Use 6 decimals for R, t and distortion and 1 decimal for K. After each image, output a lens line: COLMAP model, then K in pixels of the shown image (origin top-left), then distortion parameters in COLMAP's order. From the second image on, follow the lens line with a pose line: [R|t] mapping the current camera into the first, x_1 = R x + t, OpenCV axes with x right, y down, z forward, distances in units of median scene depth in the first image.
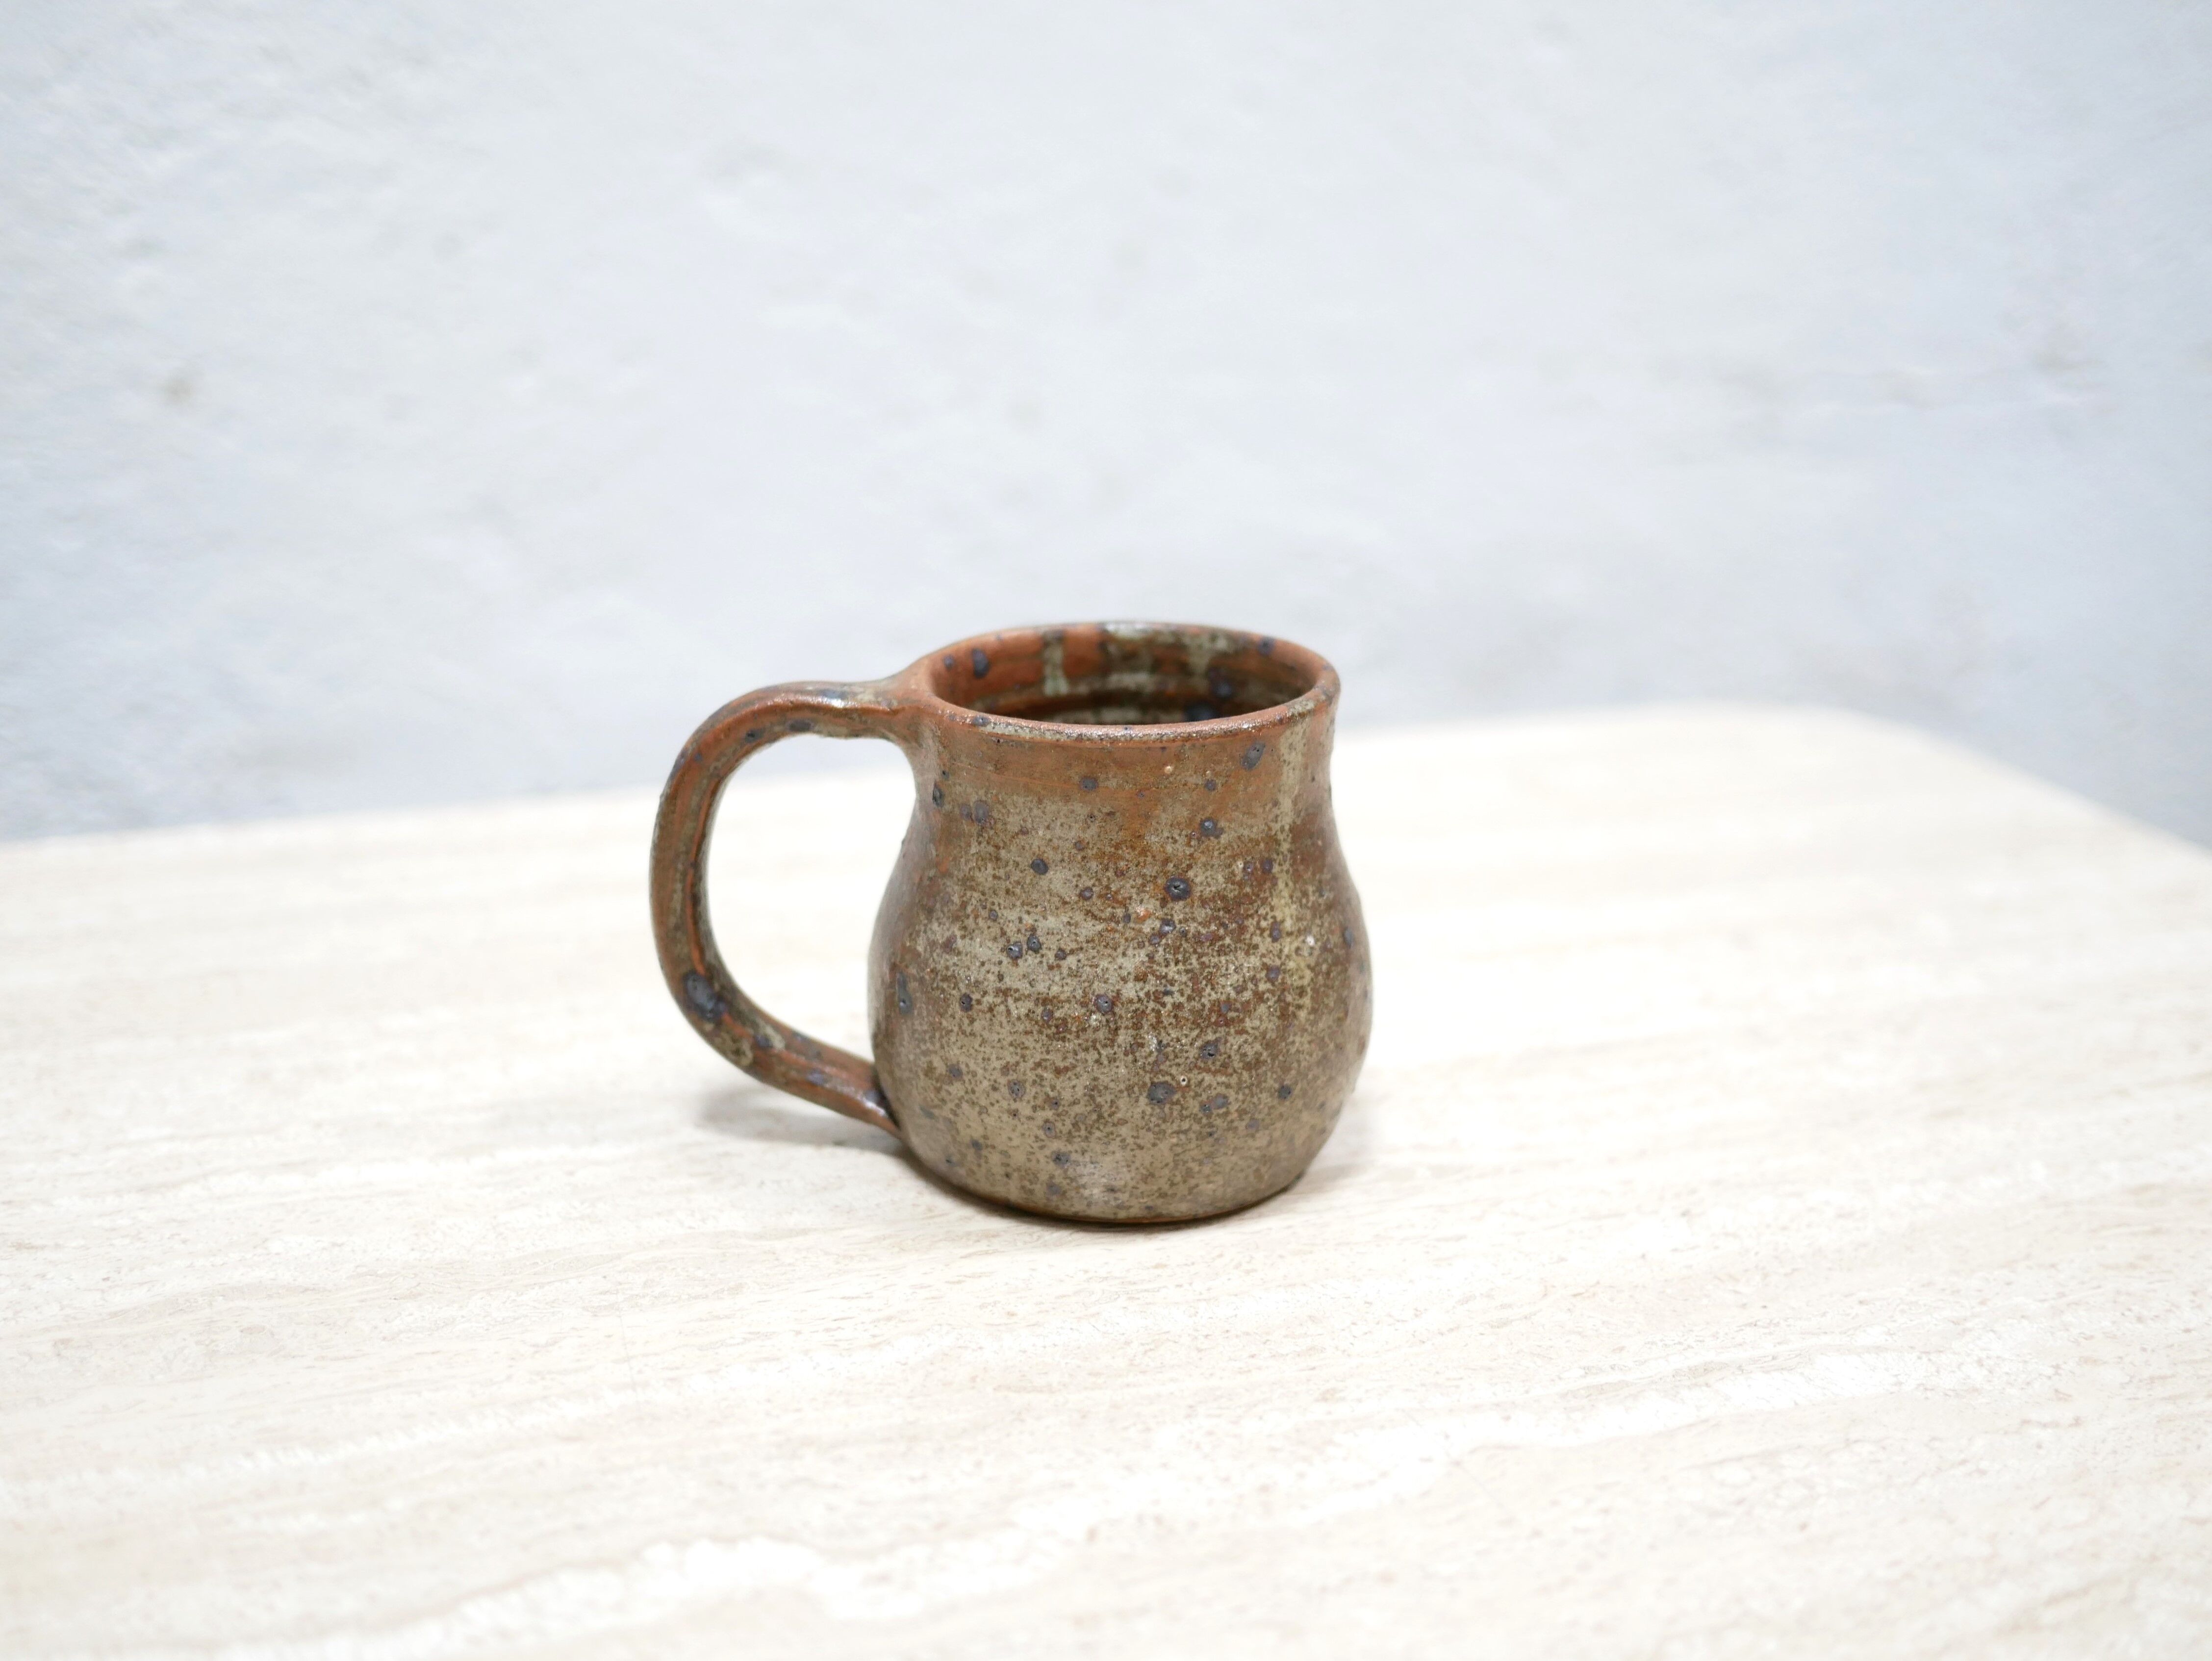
lens RADIAL K [[2578.4, 0, 1106.0], [0, 2578.4, 830.5], [0, 0, 1]] dist [-0.012015, 0.010611]
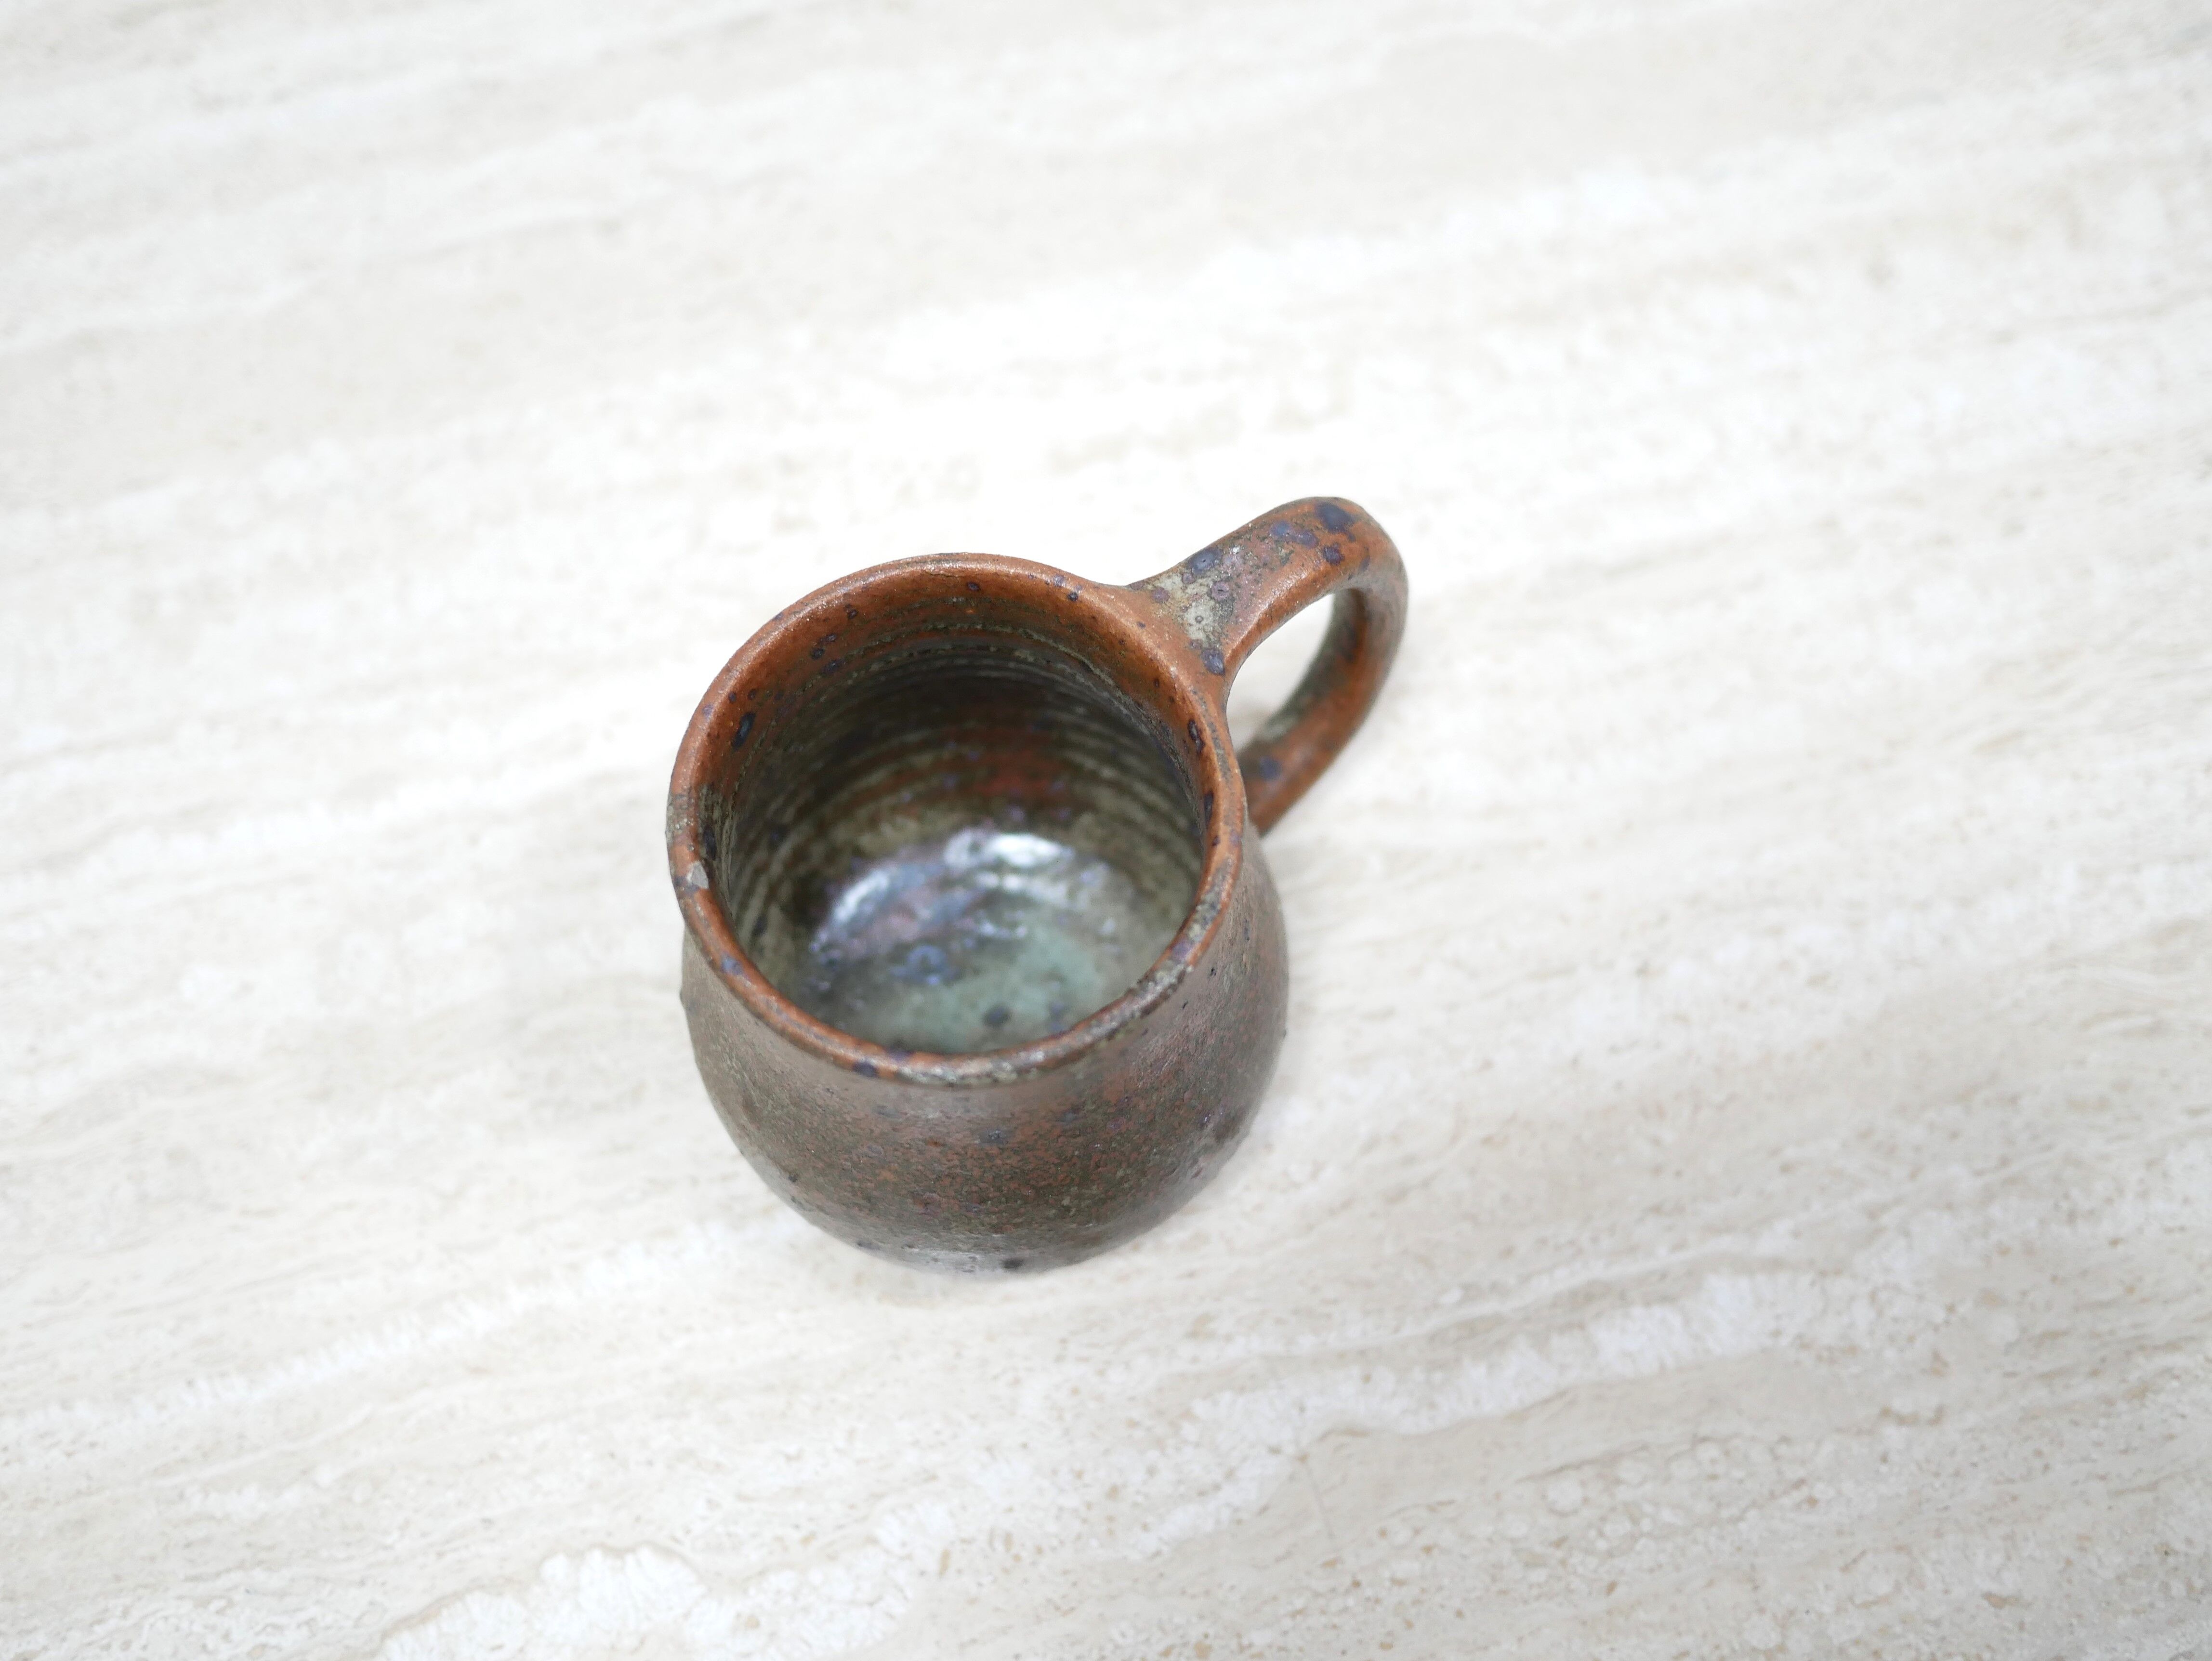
lens RADIAL K [[2549.7, 0, 1097.9], [0, 2549.7, 829.2], [0, 0, 1]] dist [-0.016079, 0.023387]
pose [[0.994360, 0.053564, -0.091533, 0.118419], [0.032249, 0.669497, 0.742114, -0.614699], [0.101031, -0.740881, 0.663994, 0.435145]]
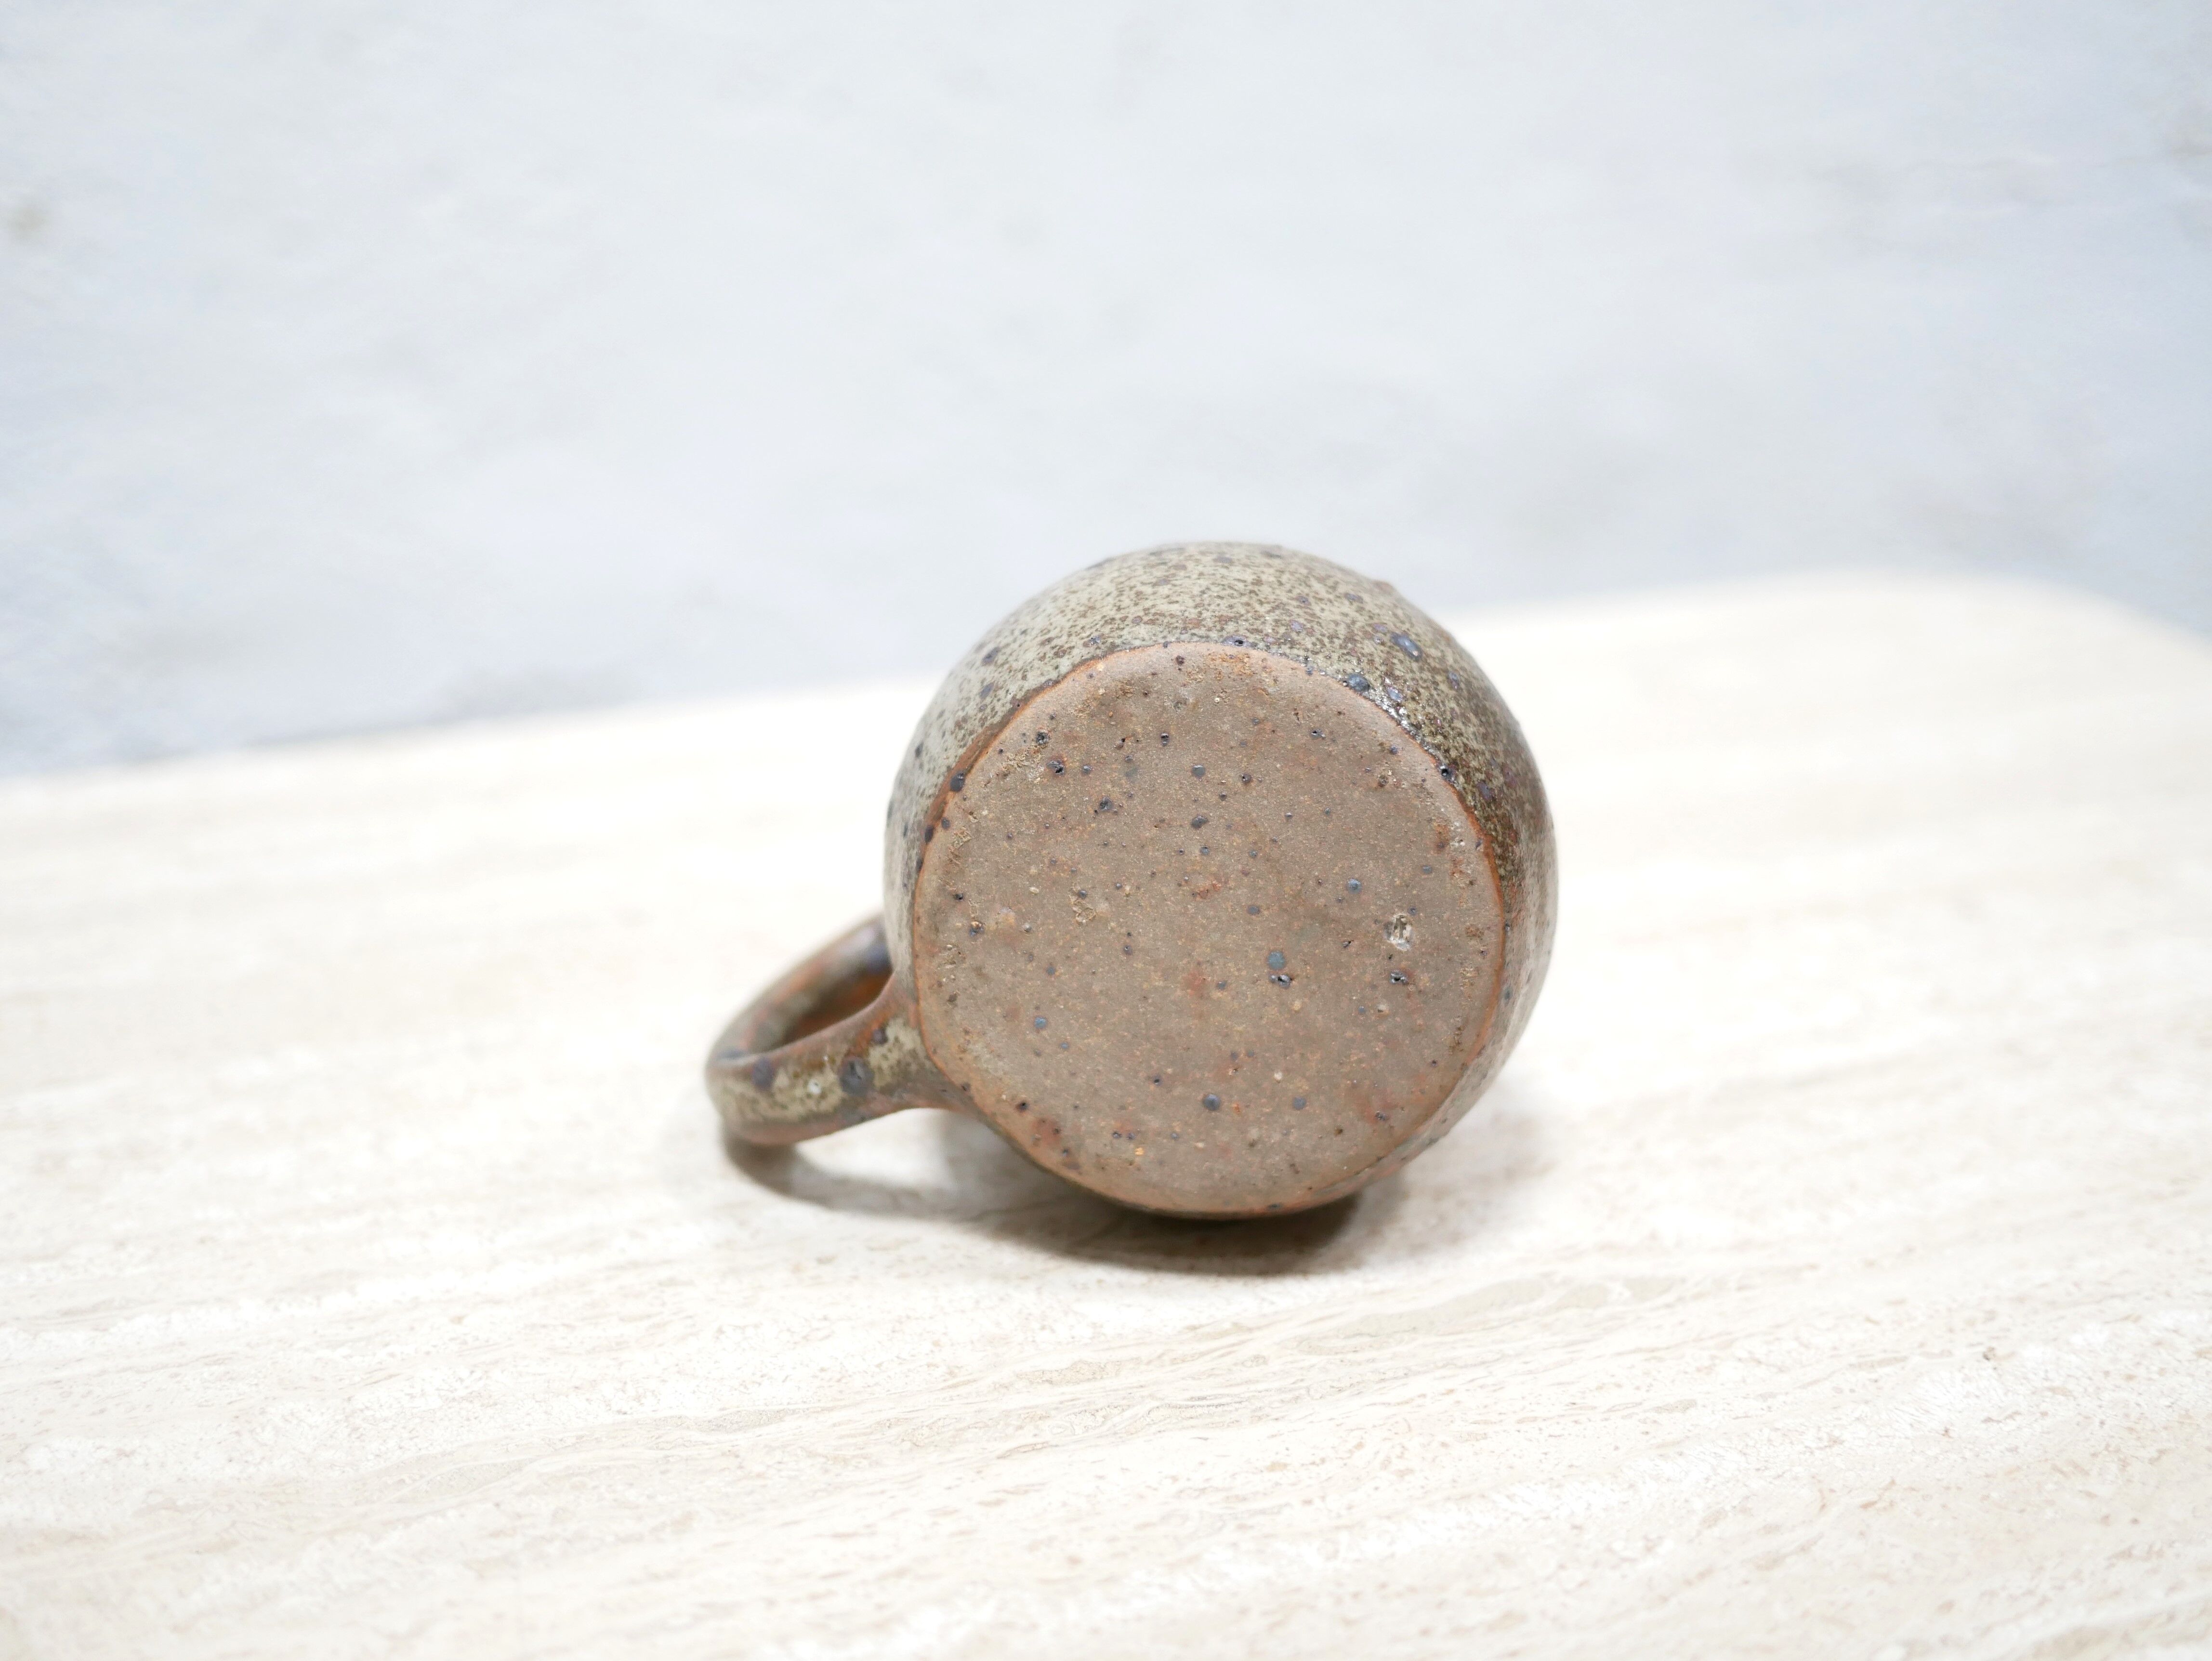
lens RADIAL K [[2549.7, 0, 1097.9], [0, 2549.7, 829.2], [0, 0, 1]] dist [-0.016079, 0.023387]
pose [[0.999846, -0.017411, 0.002310, -0.027784], [0.017185, 0.996960, 0.075991, -0.062496], [-0.003627, -0.075939, 0.997106, 0.315669]]
